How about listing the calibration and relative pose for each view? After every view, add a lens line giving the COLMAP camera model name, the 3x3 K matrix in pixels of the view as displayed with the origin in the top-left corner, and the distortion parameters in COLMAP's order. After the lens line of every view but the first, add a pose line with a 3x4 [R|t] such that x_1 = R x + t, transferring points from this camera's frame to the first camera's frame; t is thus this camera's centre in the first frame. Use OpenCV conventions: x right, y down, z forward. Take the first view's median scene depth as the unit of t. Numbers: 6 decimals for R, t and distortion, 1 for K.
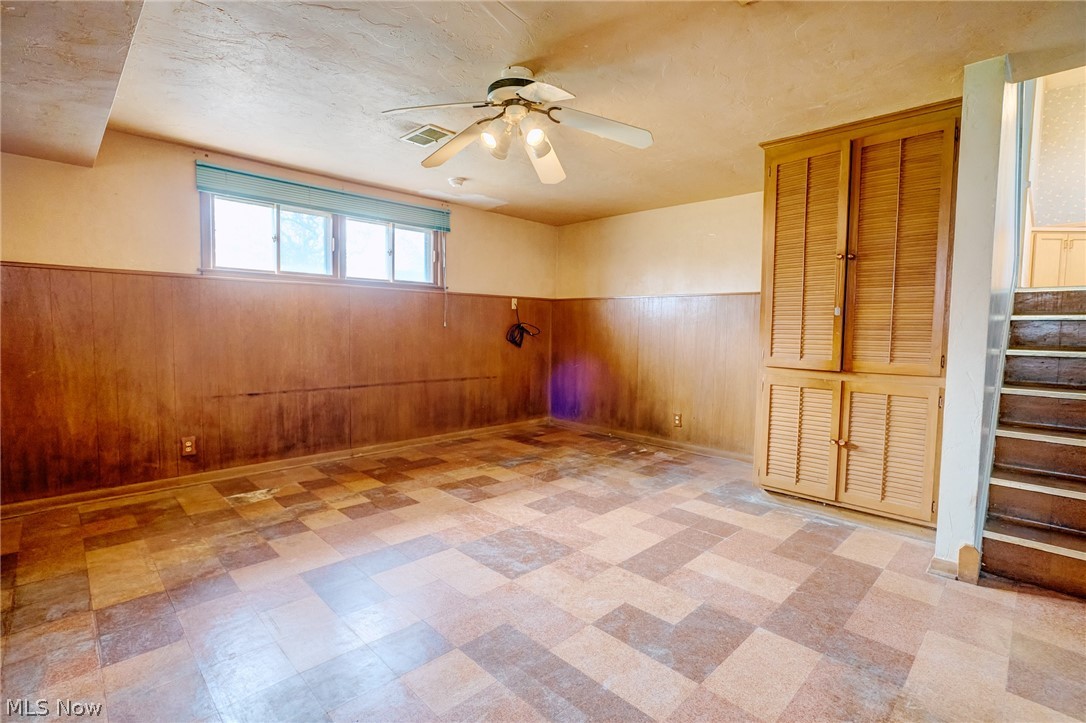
lens RADIAL K [[504.8, 0, 541.7], [0, 504.8, 358.4], [0, 0, 1]] dist [-0.015814, 0.005018]
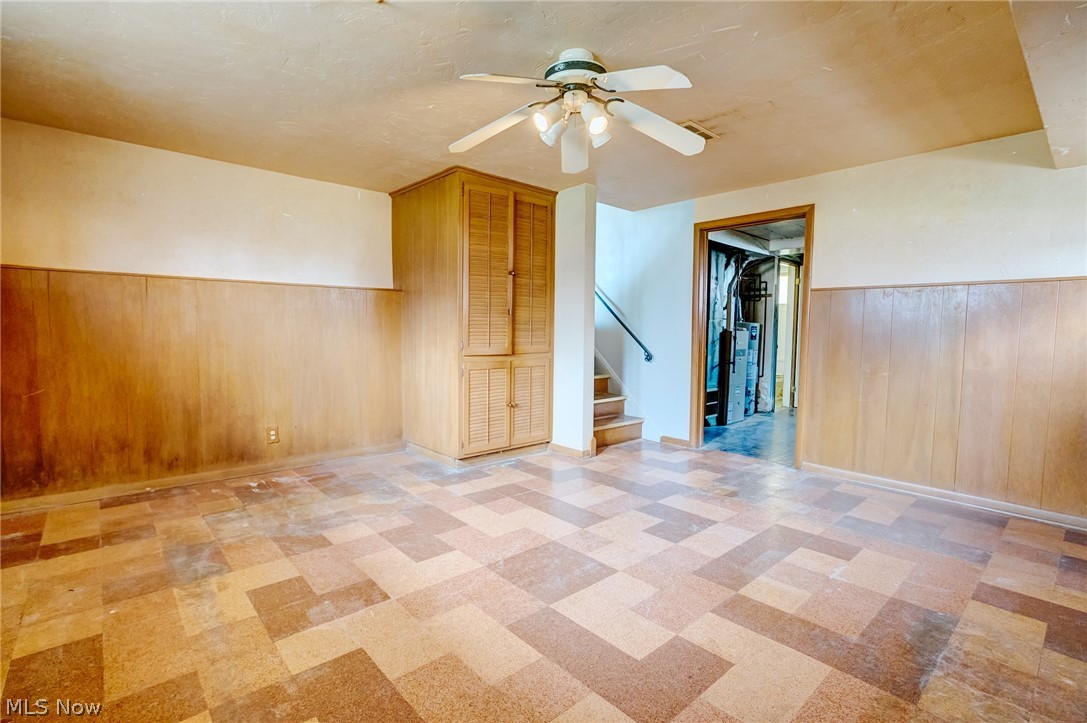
lens RADIAL K [[505.2, 0, 542.5], [0, 505.2, 360.5], [0, 0, 1]] dist [-0.015814, 0.005018]
pose [[0.044968, -0.076531, 0.996053, -0.719698], [0.050605, 0.995956, 0.074239, -0.050726], [-0.997706, 0.047066, 0.048659, 0.734322]]
